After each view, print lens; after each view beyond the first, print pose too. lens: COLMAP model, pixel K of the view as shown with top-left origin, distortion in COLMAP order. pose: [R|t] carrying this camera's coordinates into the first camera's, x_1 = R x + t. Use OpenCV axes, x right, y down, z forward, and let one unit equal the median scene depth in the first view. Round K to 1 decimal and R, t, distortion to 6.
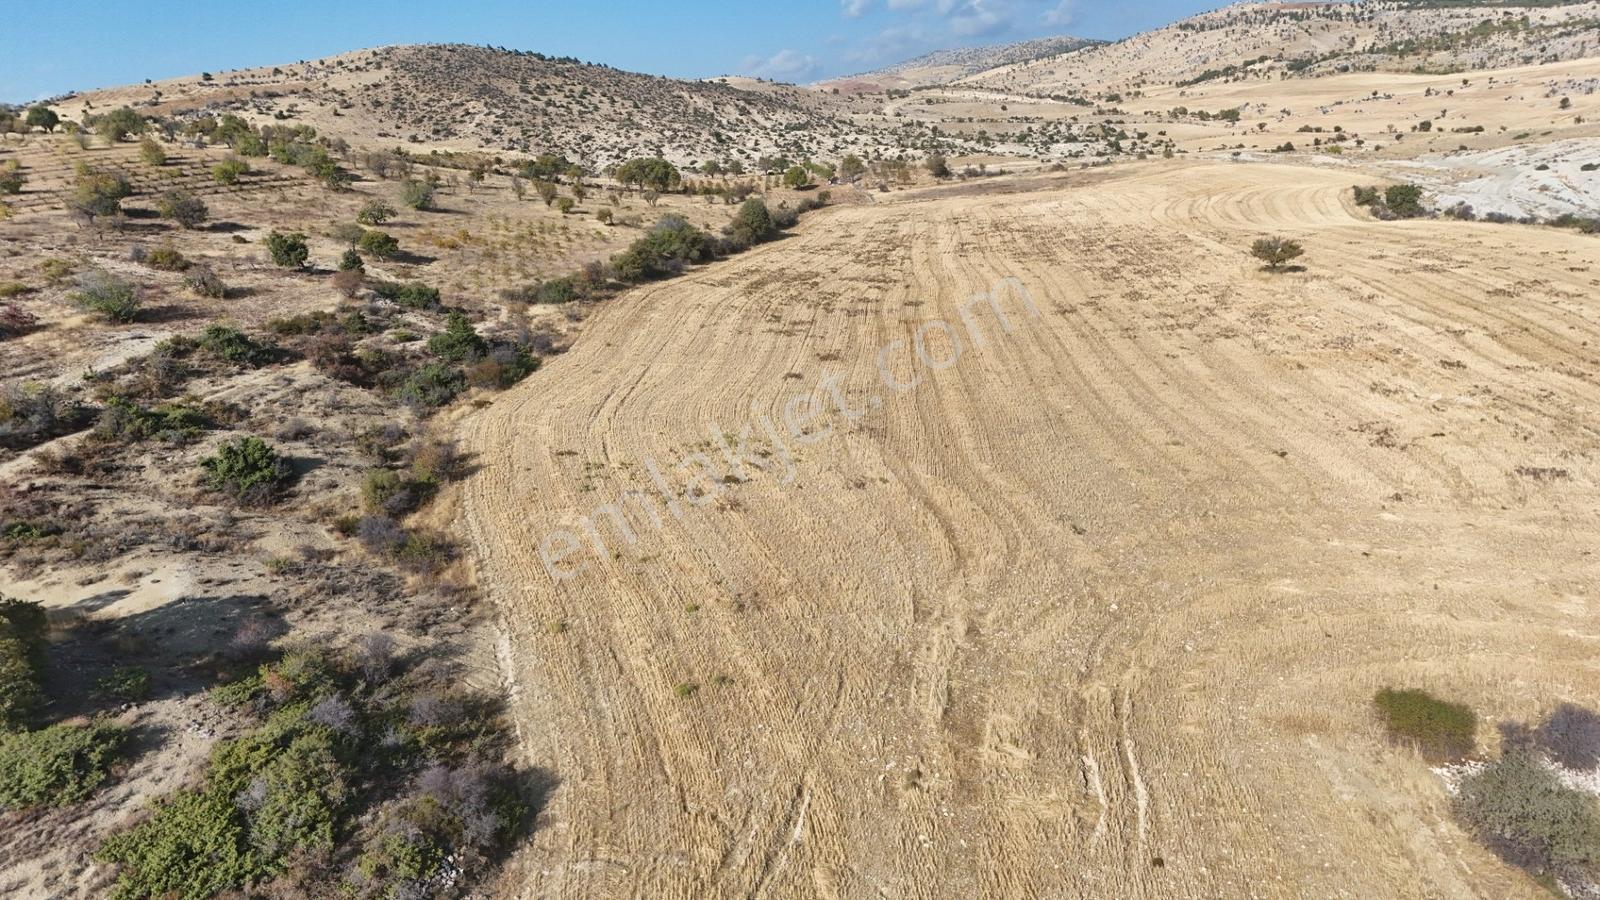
lens RADIAL K [[1156.4, 0, 787.5], [0, 1156.4, 431.6], [0, 0, 1]] dist [0.080057, -0.078489]
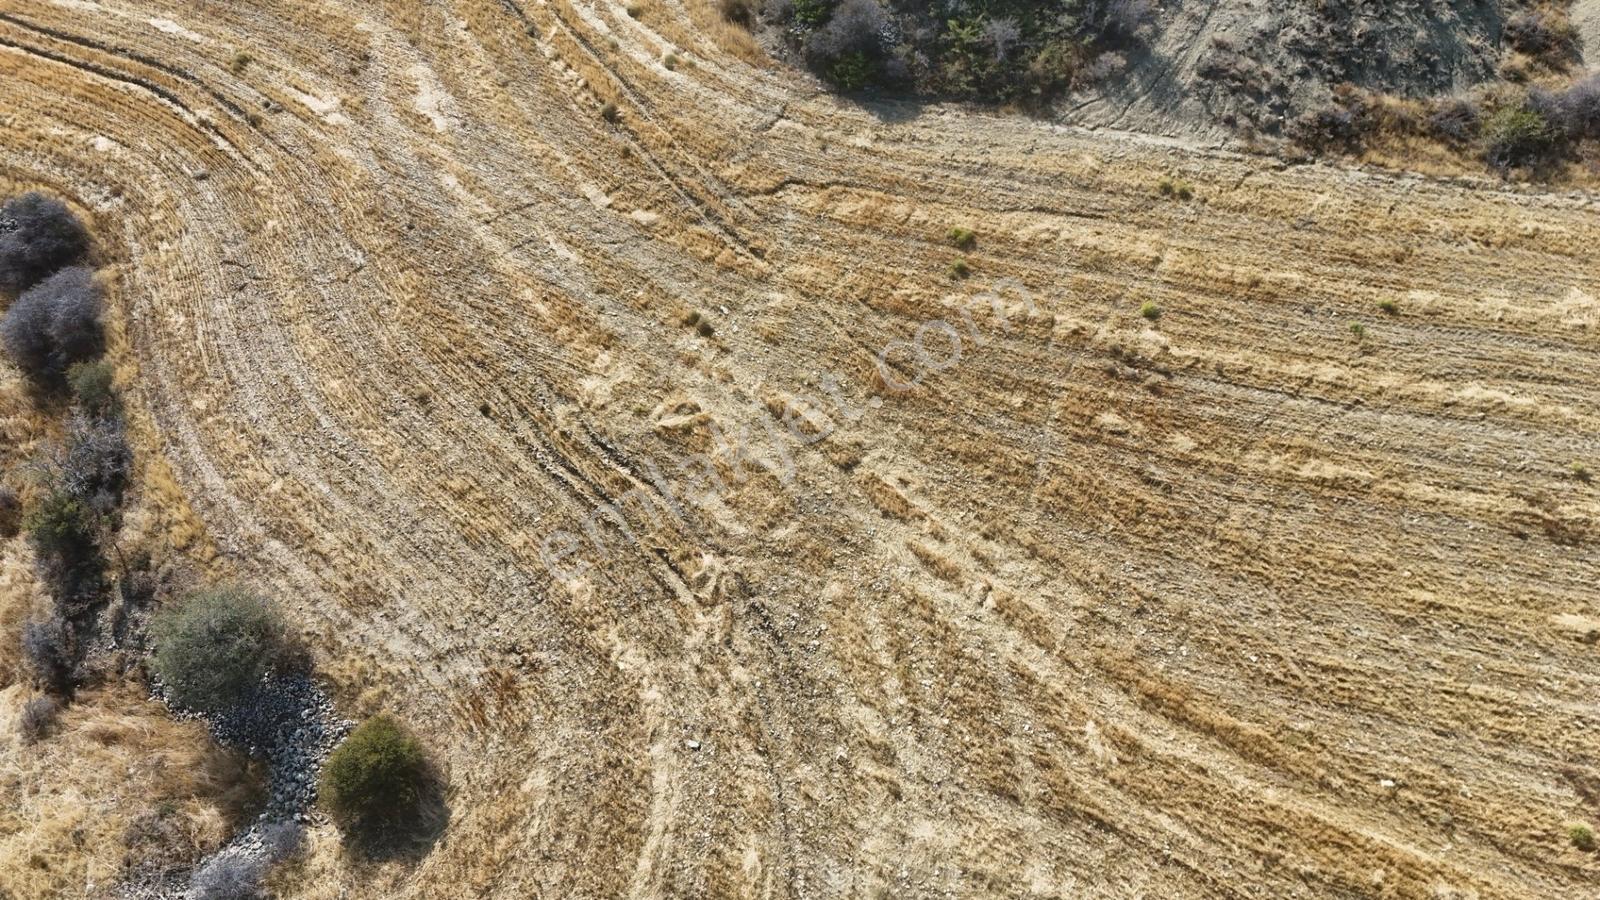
lens RADIAL K [[1176.0, 0, 800.0], [0, 1176.0, 450.0], [0, 0, 1]] dist [0.077211, -0.084005]
pose [[-0.573279, 0.728193, -0.375615, 0.561531], [-0.135598, 0.367787, 0.919971, -0.686950], [0.808062, 0.578332, -0.112102, 1.289726]]
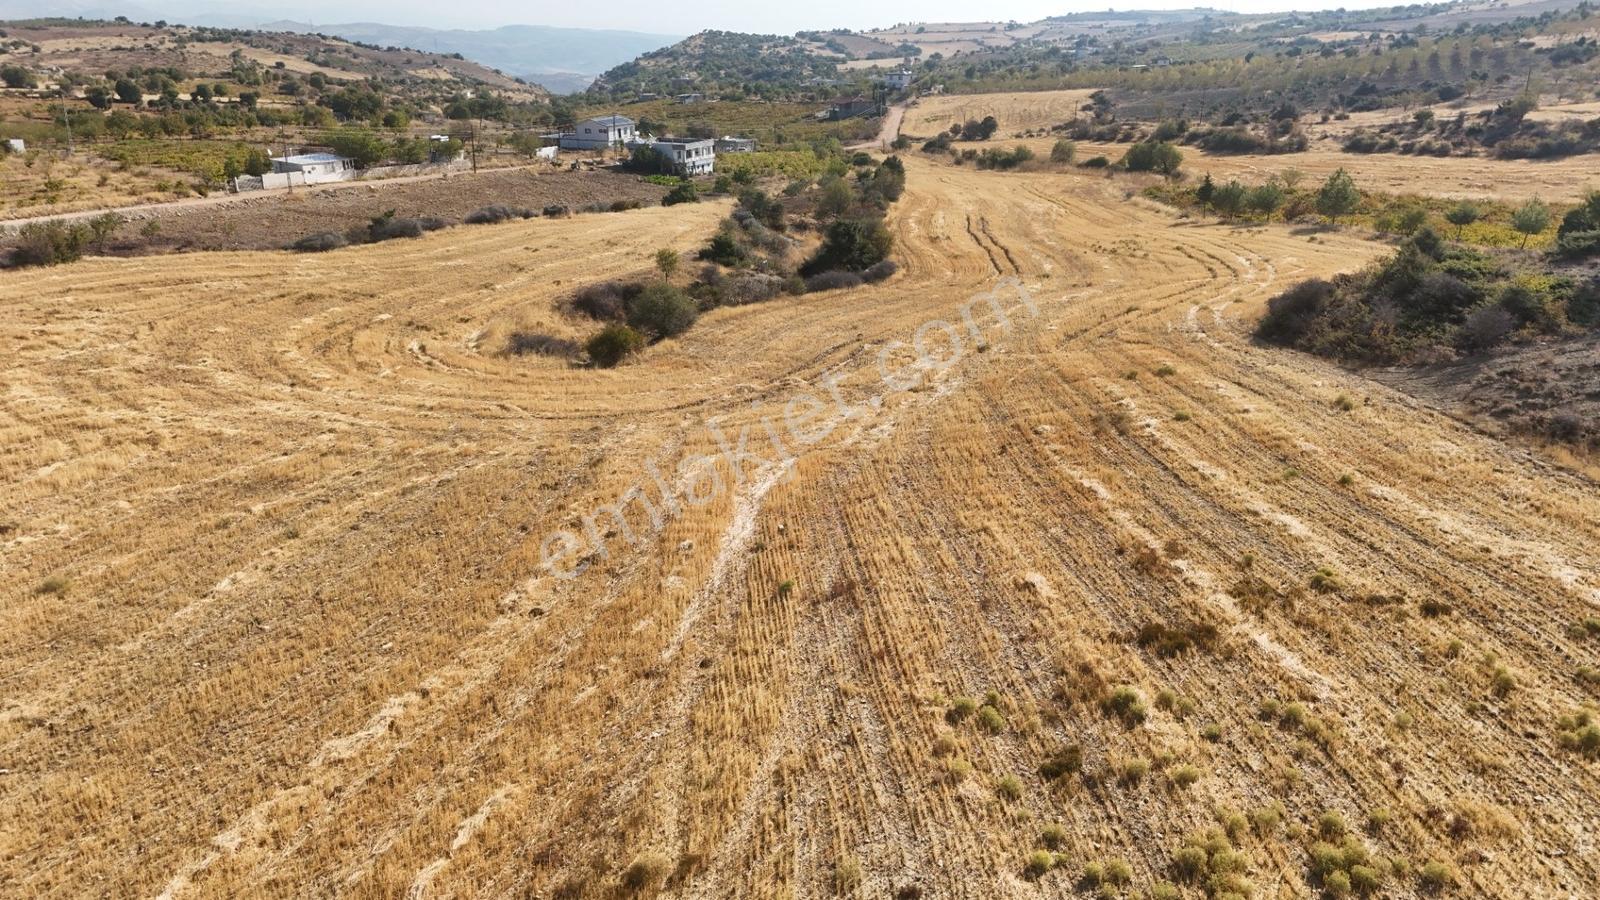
lens RADIAL K [[1171.2, 0, 800.9], [0, 1171.2, 445.2], [0, 0, 1]] dist [0.078180, -0.076346]
pose [[-0.962552, 0.001178, 0.271093, -0.070683], [0.146587, 0.843457, 0.516810, -0.386224], [-0.228047, 0.537196, -0.812044, 2.335806]]
